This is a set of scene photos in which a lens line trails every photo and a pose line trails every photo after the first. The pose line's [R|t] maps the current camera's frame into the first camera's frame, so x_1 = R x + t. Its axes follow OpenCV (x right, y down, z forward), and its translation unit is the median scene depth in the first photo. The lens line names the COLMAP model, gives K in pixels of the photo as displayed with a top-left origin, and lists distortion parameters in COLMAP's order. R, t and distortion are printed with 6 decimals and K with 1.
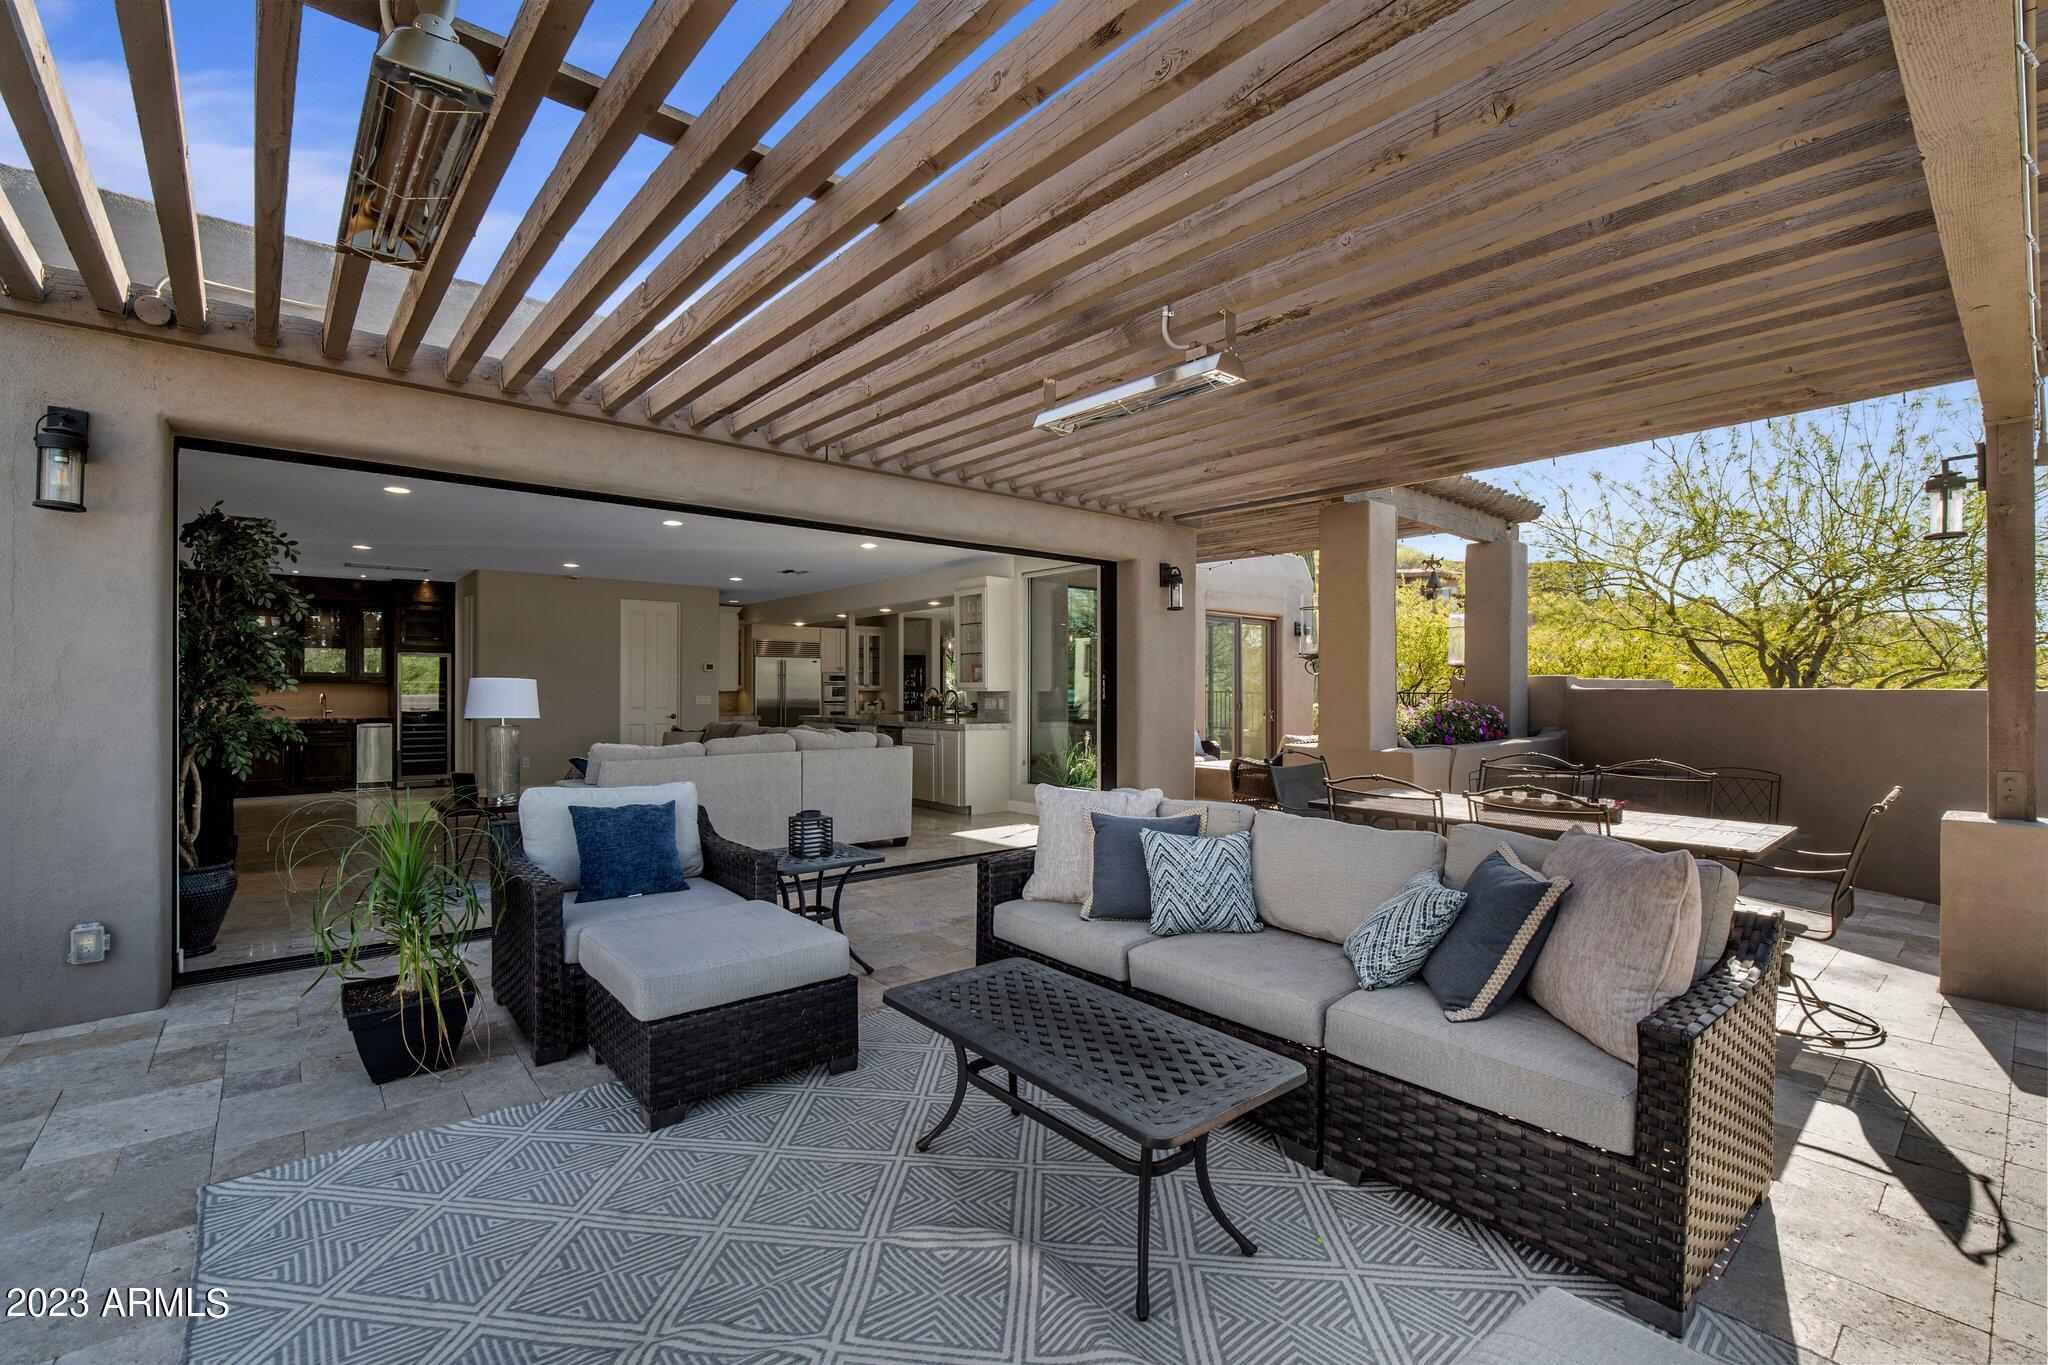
lens RADIAL K [[889.9, 0, 1025.7], [0, 889.9, 681.6], [0, 0, 1]] dist [-0.000537, 0.000674]
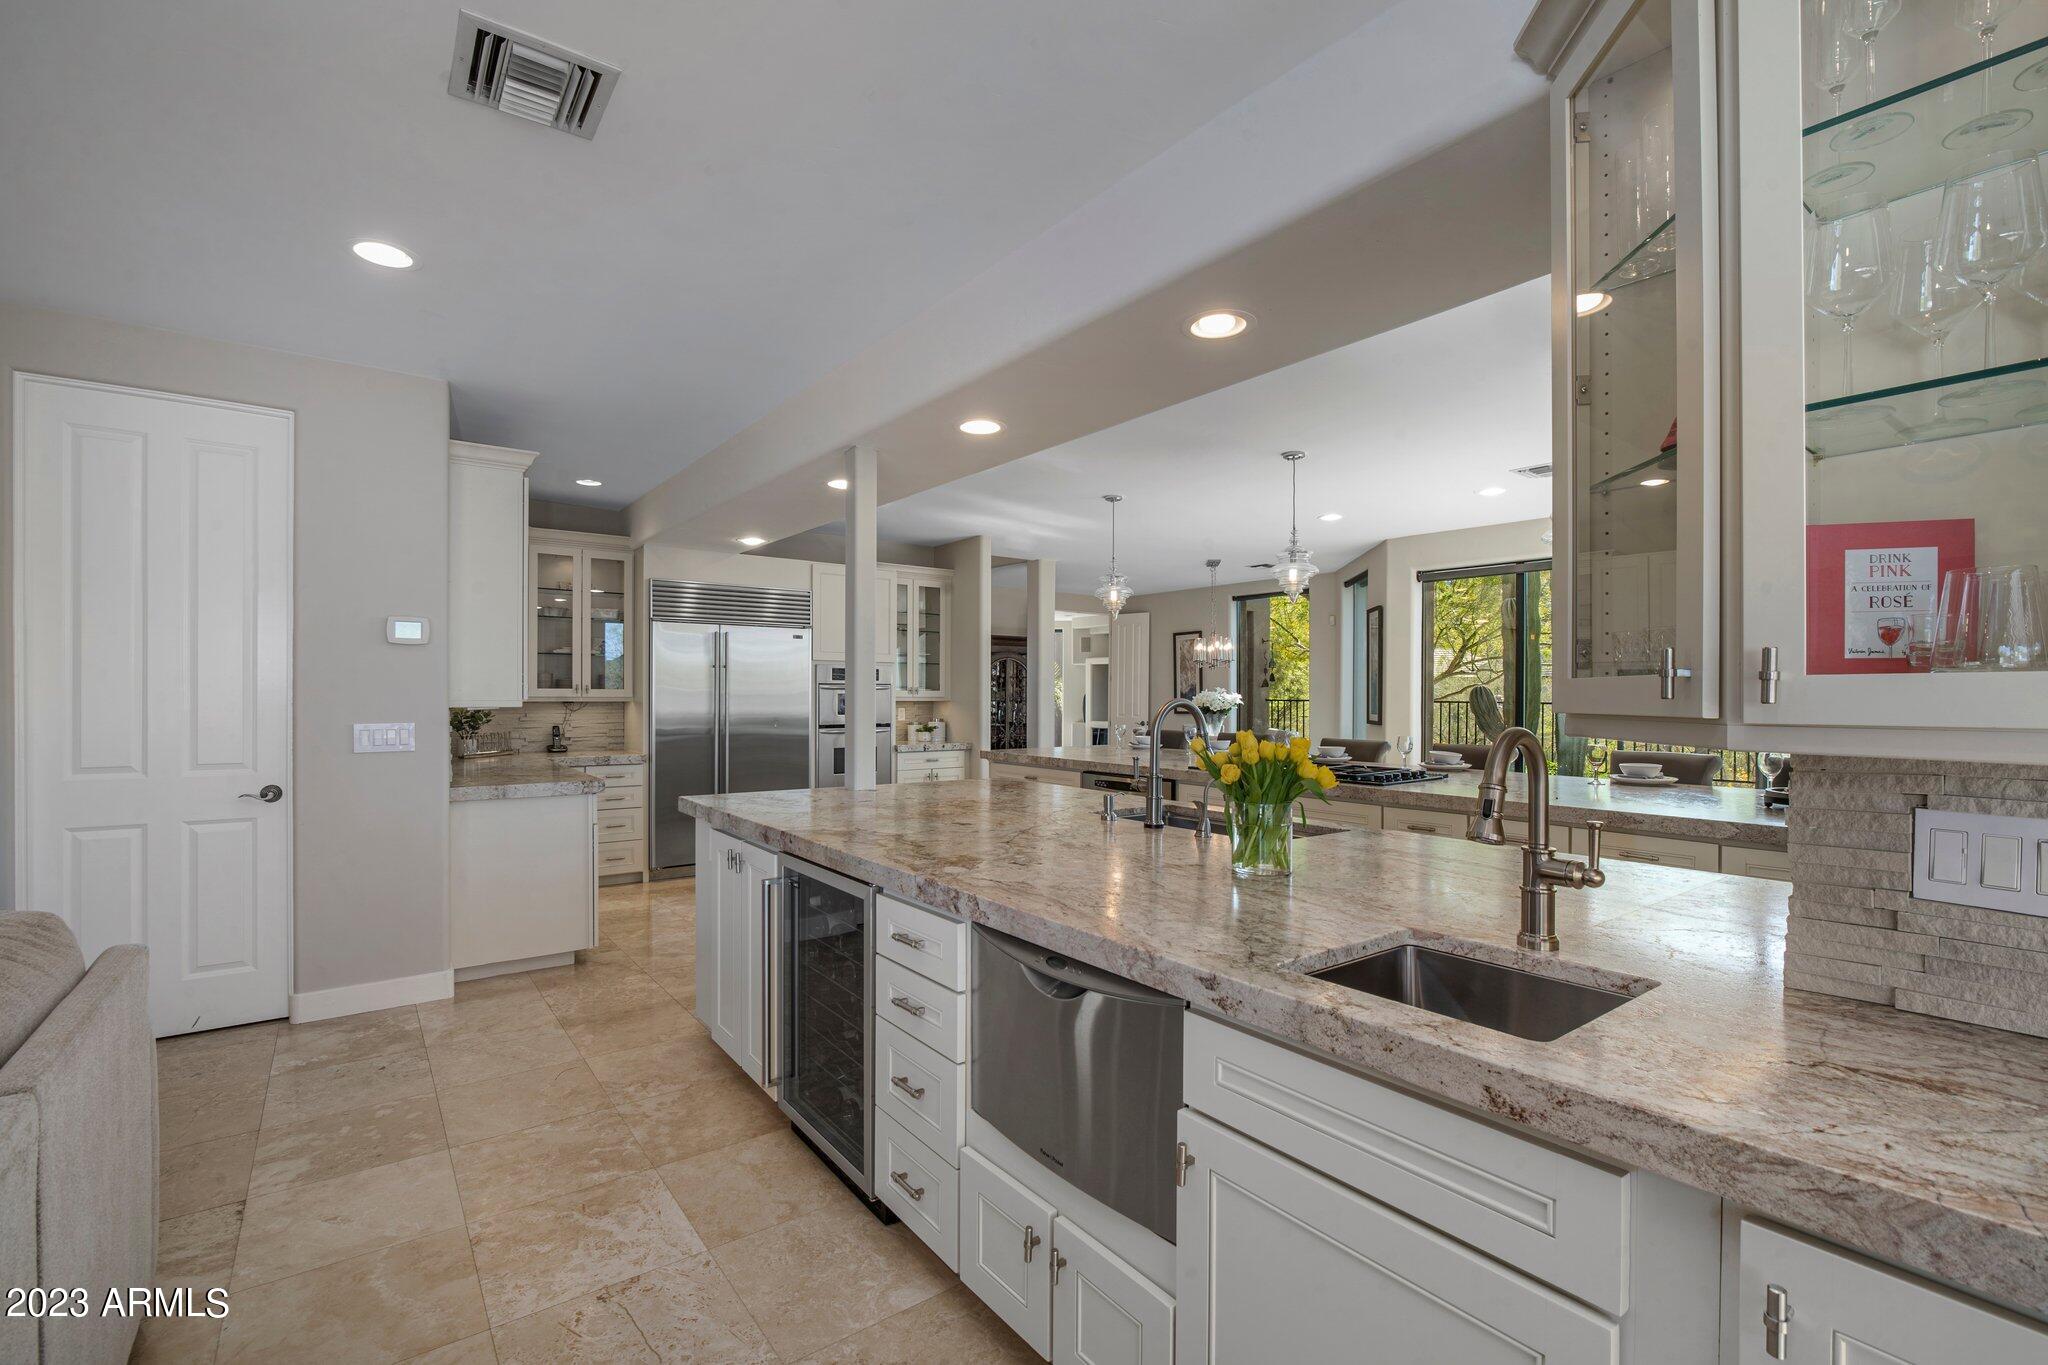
lens RADIAL K [[889.9, 0, 1025.8], [0, 889.9, 686.1], [0, 0, 1]] dist [-0.000537, 0.000674]
pose [[0.998635, 0.002809, -0.052150, -0.095576], [-0.002764, 0.999996, 0.000935, 0.001579], [0.052152, -0.000790, 0.998639, 0.537135]]
